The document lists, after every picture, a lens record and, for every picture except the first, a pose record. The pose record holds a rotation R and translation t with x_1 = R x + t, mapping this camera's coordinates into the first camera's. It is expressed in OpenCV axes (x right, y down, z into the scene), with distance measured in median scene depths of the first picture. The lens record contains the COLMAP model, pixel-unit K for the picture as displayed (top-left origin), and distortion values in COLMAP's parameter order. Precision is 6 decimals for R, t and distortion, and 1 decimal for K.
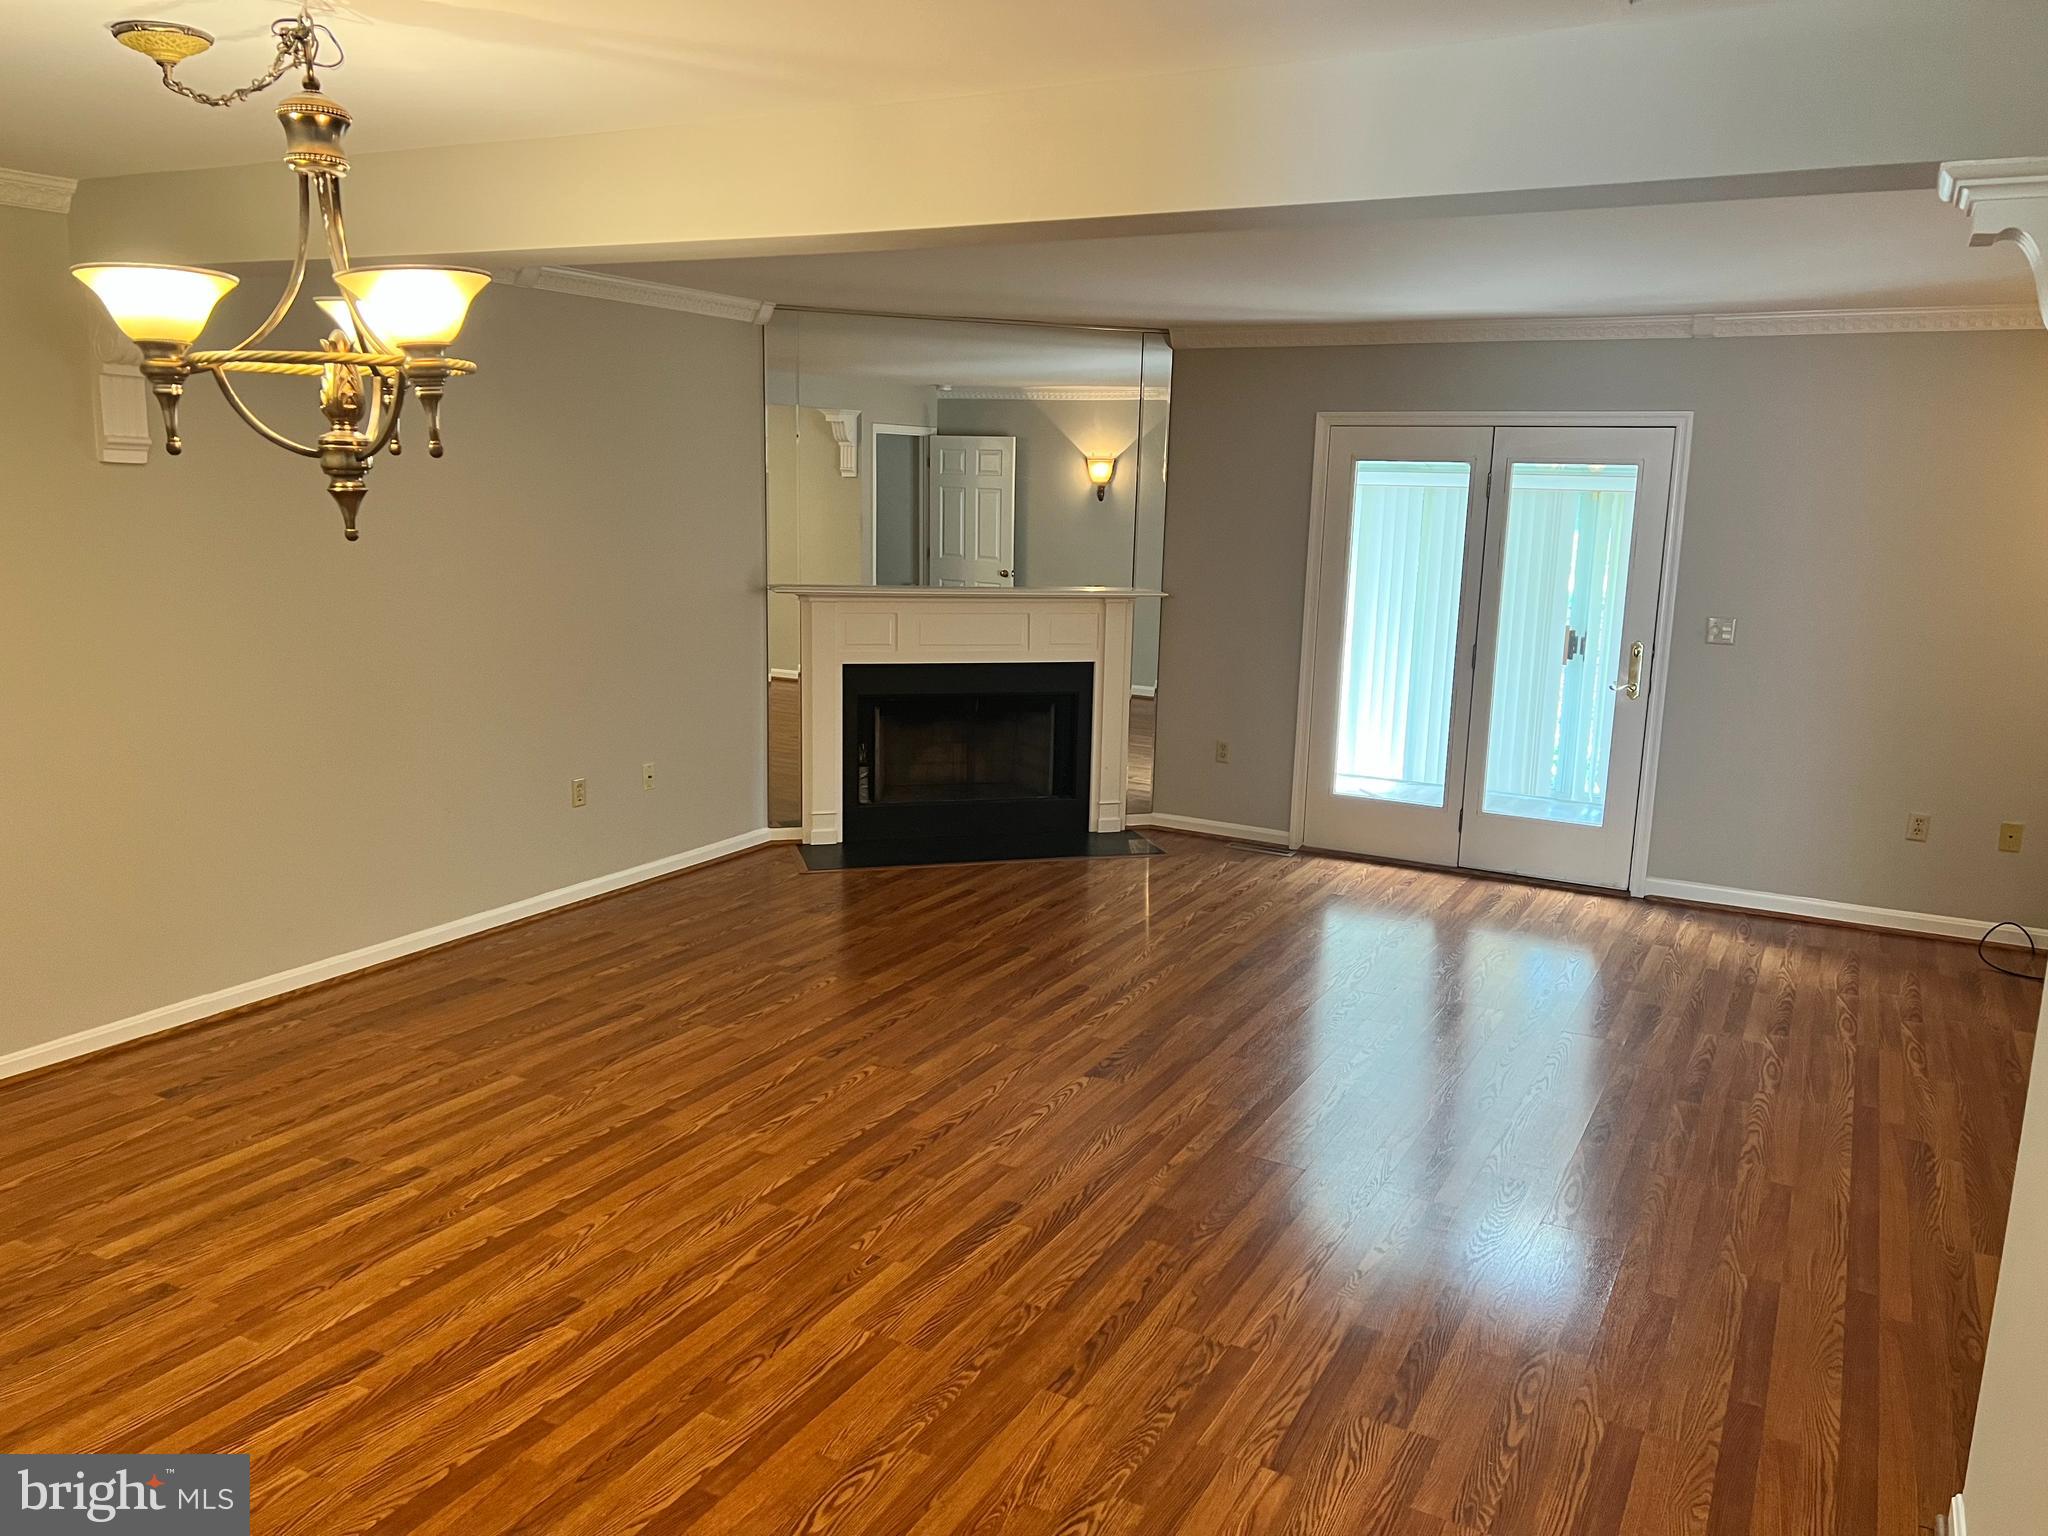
lens RADIAL K [[1532.1, 0, 1031.5], [0, 1532.1, 758.1], [0, 0, 1]] dist [0.075966, -0.082626]
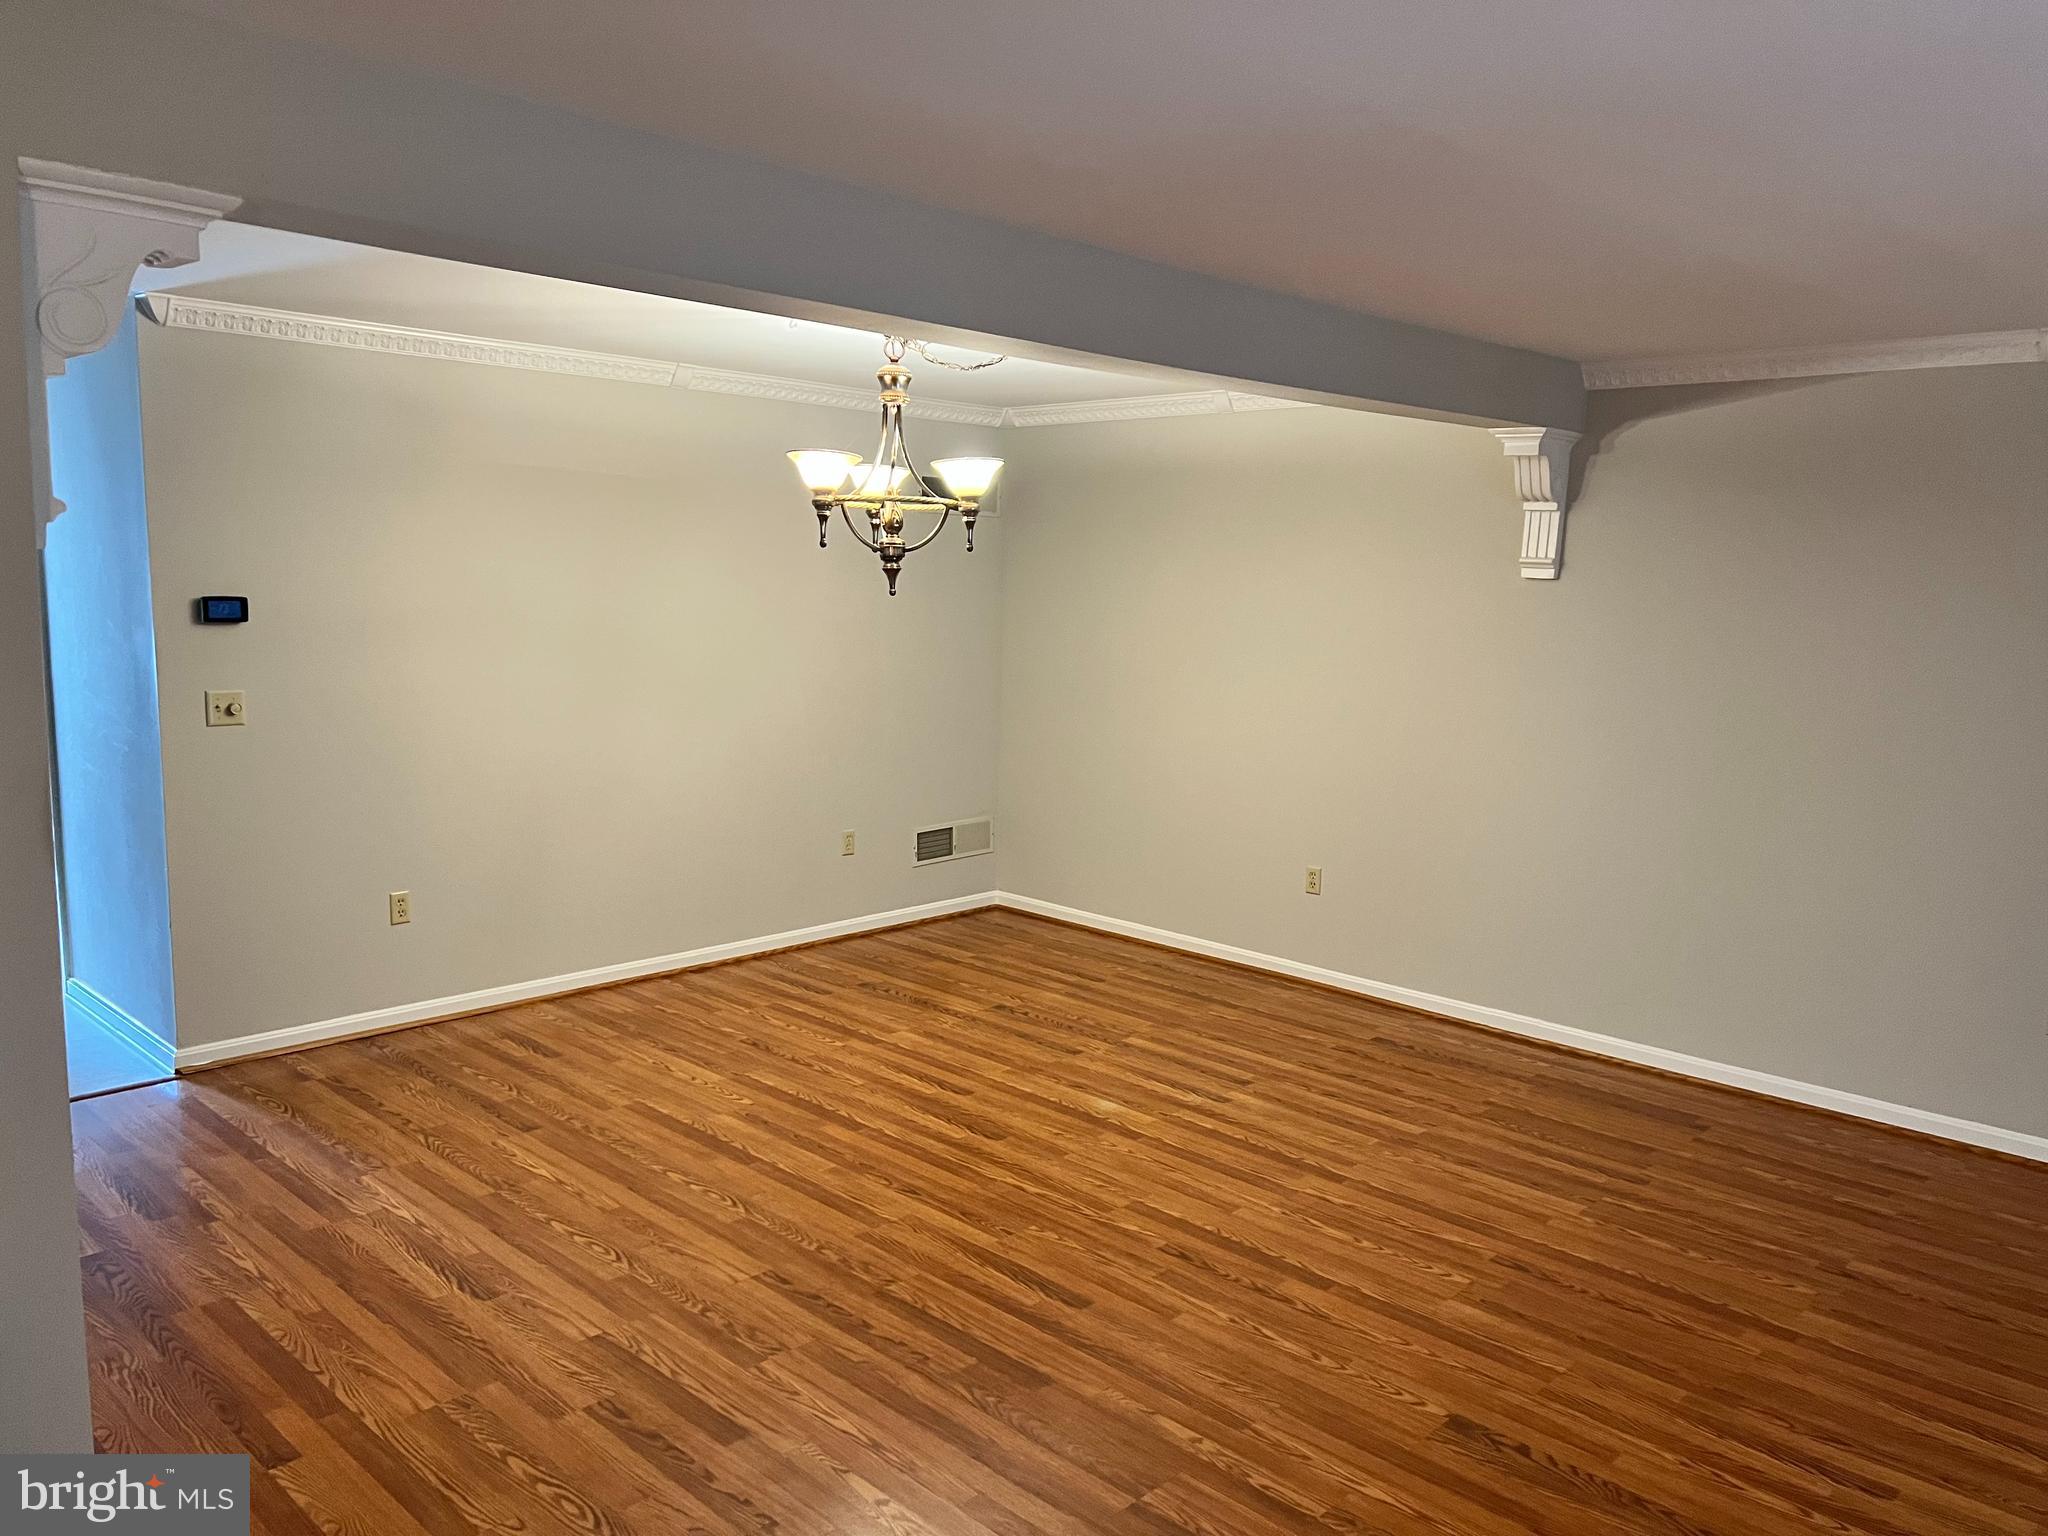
lens RADIAL K [[1532.1, 0, 1031.5], [0, 1532.1, 758.1], [0, 0, 1]] dist [0.075966, -0.082626]
pose [[-0.268513, 0.088567, -0.959196, 0.904700], [-0.205975, 0.967455, 0.146989, -0.177192], [0.940997, 0.237039, -0.241532, 1.140184]]
